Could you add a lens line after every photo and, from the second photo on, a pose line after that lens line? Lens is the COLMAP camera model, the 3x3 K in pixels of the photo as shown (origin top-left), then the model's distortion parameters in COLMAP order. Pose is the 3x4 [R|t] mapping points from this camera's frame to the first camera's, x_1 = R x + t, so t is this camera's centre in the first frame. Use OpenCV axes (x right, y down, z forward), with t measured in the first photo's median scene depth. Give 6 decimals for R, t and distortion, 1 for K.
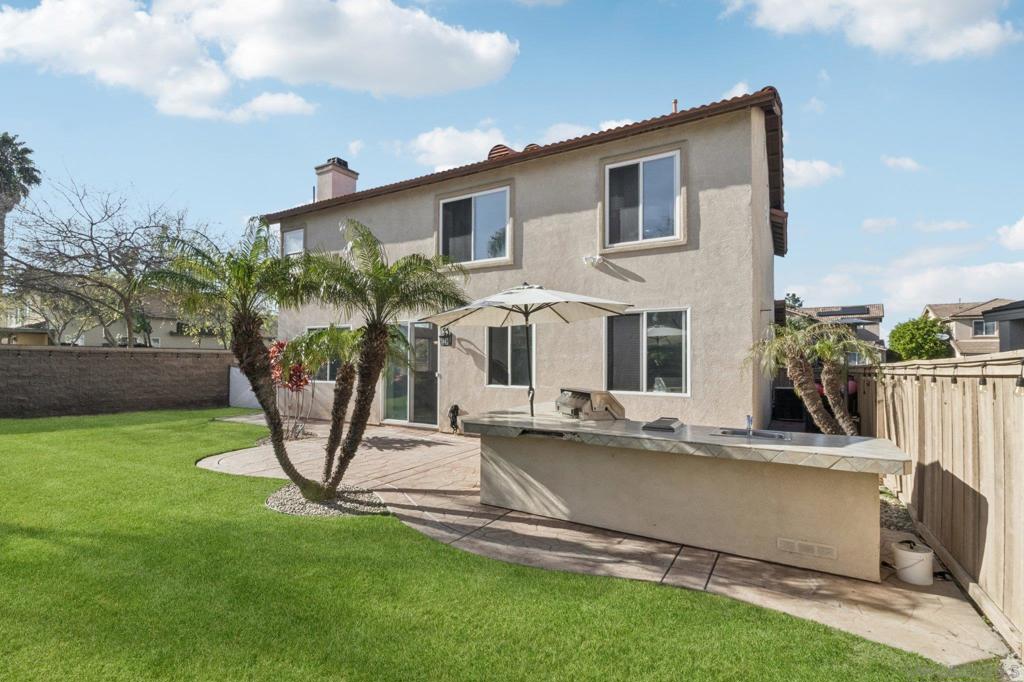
lens RADIAL K [[478.5, 0, 515.1], [0, 478.5, 349.8], [0, 0, 1]] dist [0.001643, 0.000011]
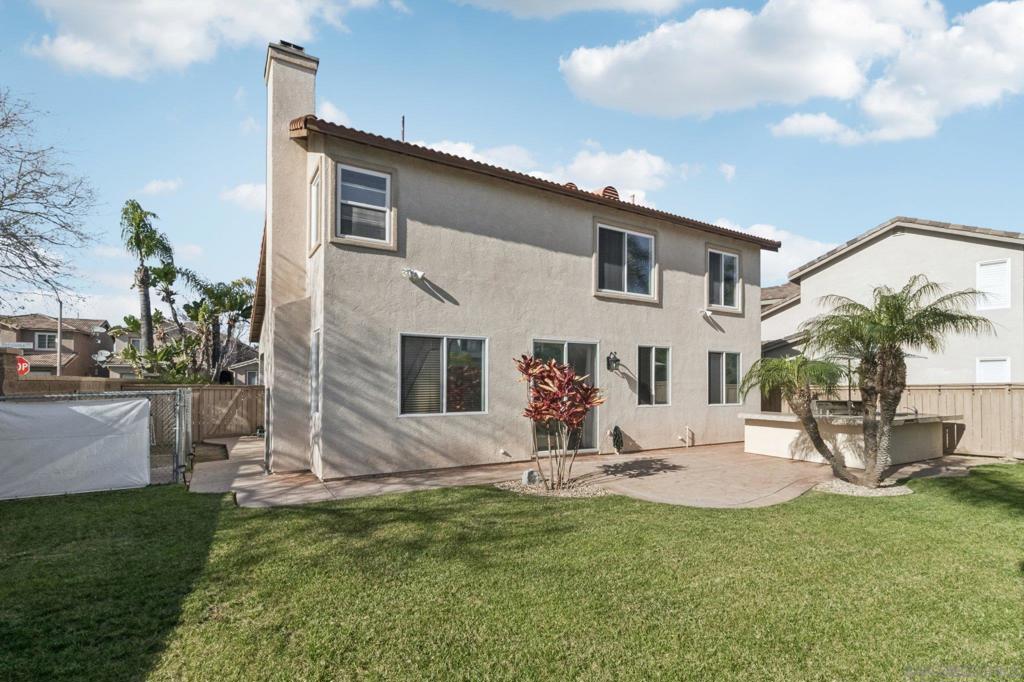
lens RADIAL K [[478.5, 0, 536.2], [0, 478.5, 380.2], [0, 0, 1]] dist [0.001643, 0.000011]
pose [[0.473117, 0.006033, 0.880979, -1.147114], [-0.021668, 0.999754, 0.004790, 0.013636], [-0.880733, -0.021355, 0.473131, 0.665689]]
